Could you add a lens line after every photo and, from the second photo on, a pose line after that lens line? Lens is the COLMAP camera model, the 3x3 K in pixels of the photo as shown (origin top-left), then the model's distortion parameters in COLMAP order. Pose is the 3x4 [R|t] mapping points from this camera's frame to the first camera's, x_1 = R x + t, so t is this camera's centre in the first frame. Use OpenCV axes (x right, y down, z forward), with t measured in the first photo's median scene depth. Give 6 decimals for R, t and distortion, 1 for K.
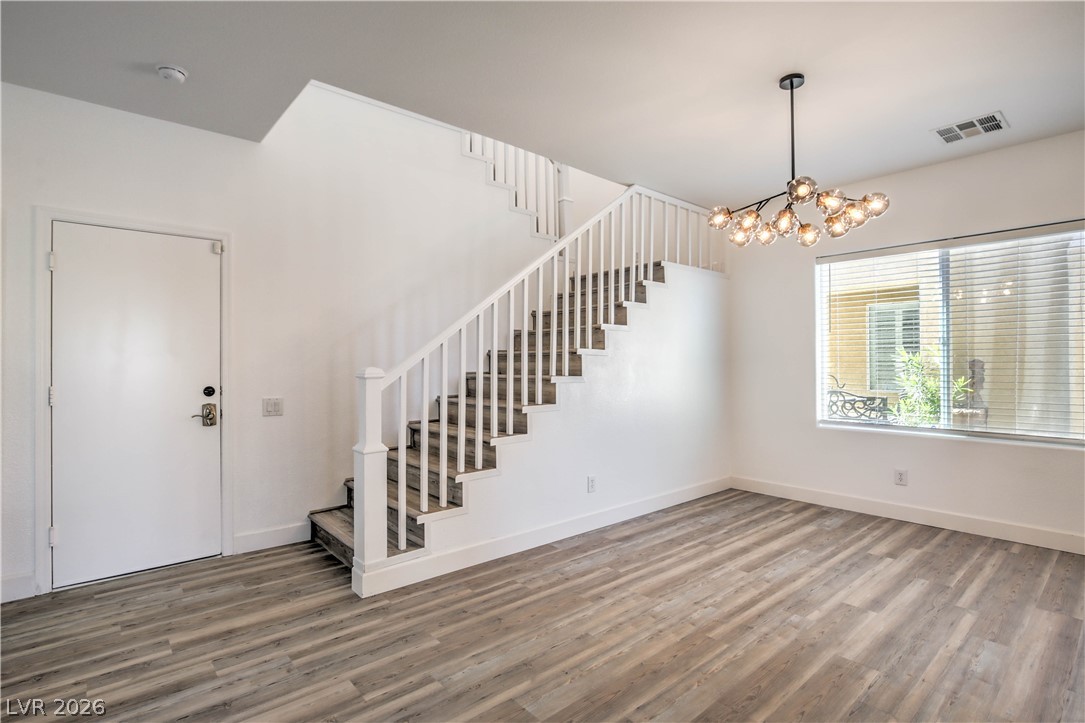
lens RADIAL K [[522.0, 0, 535.7], [0, 522.0, 363.8], [0, 0, 1]] dist [-0.018182, 0.000518]
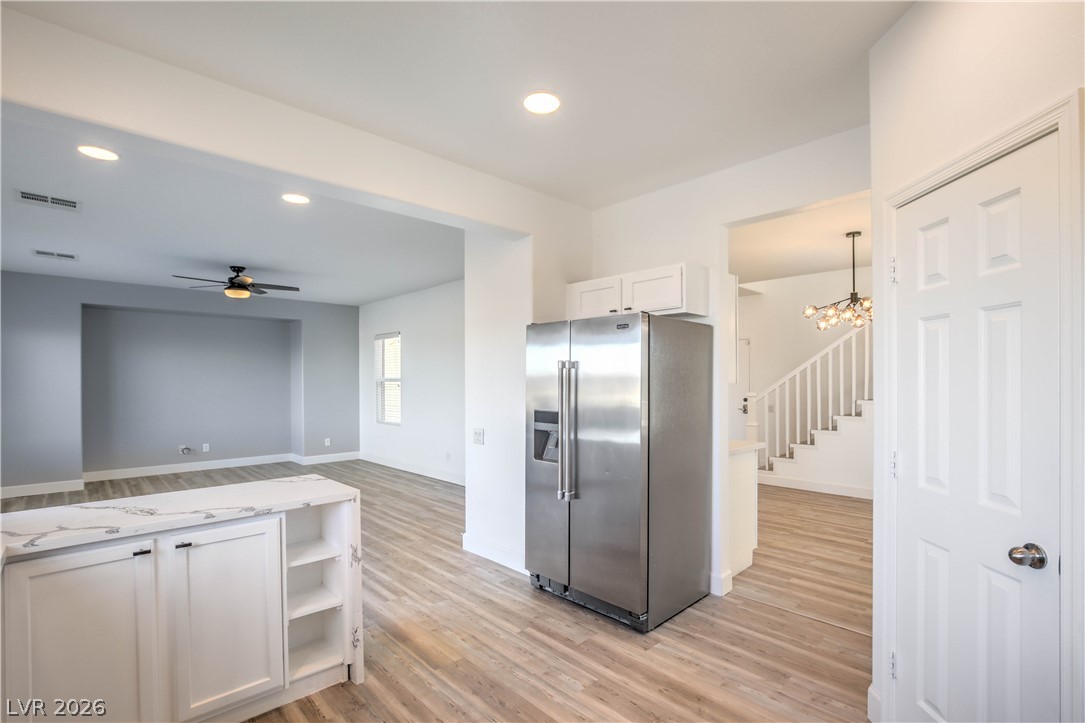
lens RADIAL K [[501.2, 0, 547.4], [0, 501.2, 366.7], [0, 0, 1]] dist [-0.015019, 0.000898]
pose [[0.069842, -0.024076, -0.997267, 2.054313], [0.002136, 0.999710, -0.023986, -0.061967], [0.997556, -0.000455, 0.069874, -0.153616]]
